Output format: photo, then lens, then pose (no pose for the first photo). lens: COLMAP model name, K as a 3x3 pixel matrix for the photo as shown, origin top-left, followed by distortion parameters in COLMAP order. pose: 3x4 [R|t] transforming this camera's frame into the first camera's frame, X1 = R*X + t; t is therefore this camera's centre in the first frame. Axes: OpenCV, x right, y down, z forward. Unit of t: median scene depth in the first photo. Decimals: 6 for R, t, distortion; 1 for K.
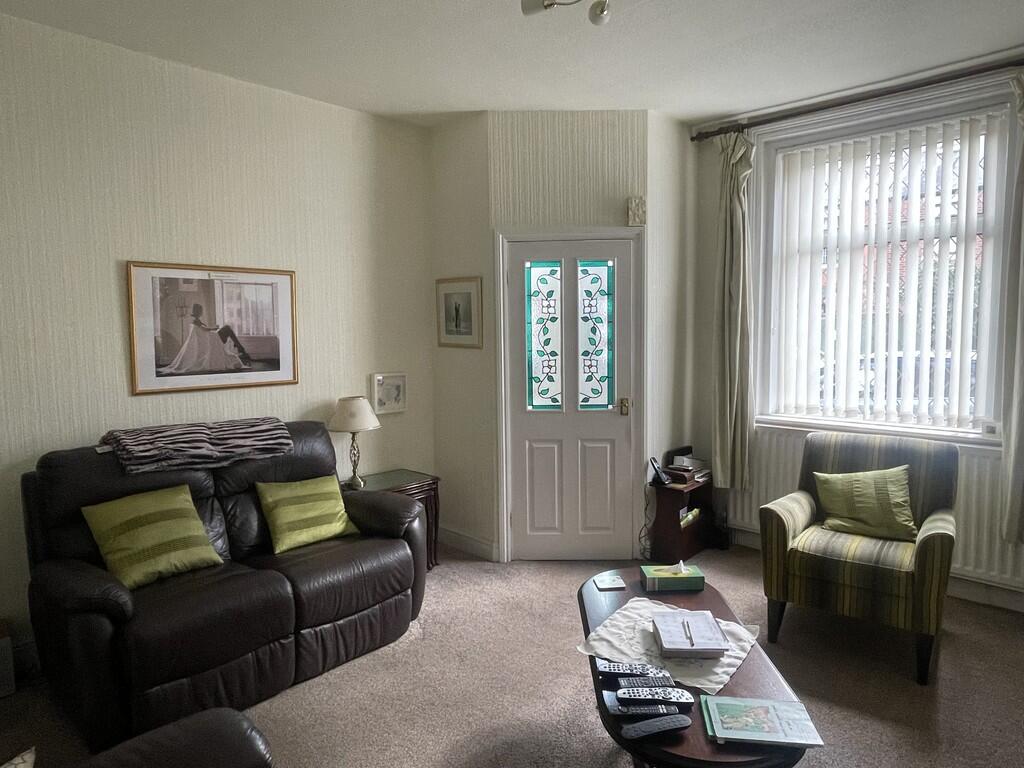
lens RADIAL K [[622.5, 0, 512.5], [0, 622.5, 381.5], [0, 0, 1]] dist [0.005738, 0.000950]
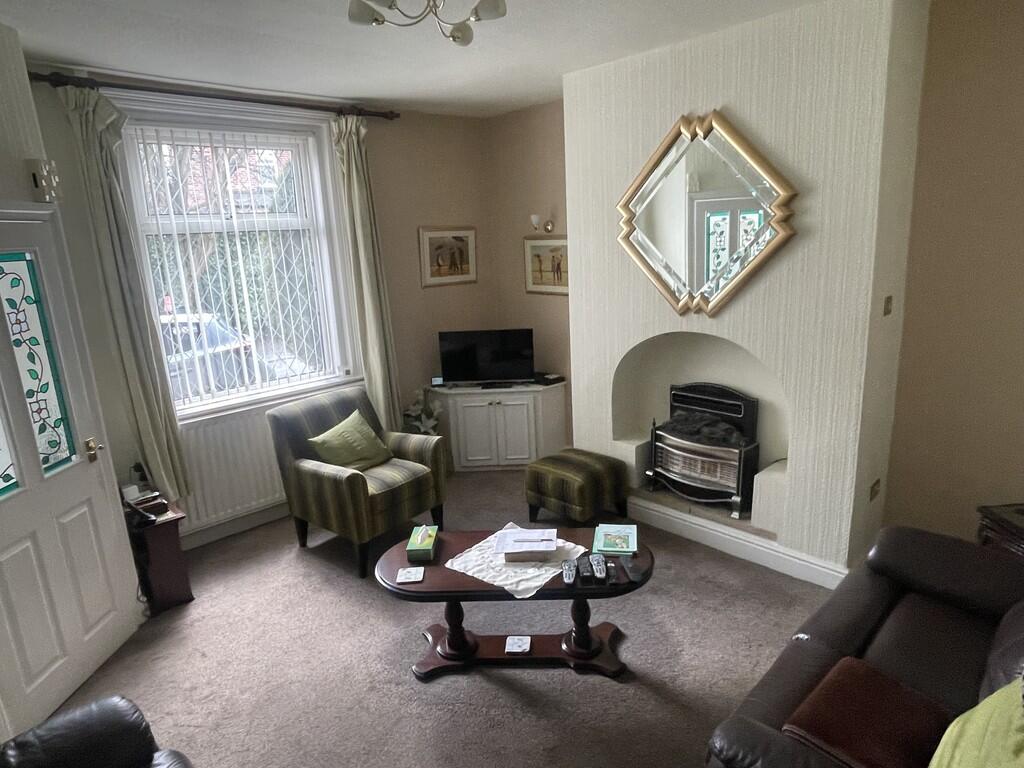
lens RADIAL K [[622.5, 0, 513.0], [0, 622.5, 383.5], [0, 0, 1]] dist [0.005738, 0.000950]
pose [[0.022276, -0.228343, 0.973326, -0.515929], [0.126520, 0.966384, 0.223819, -0.139552], [-0.991714, 0.118159, 0.050417, 0.455542]]
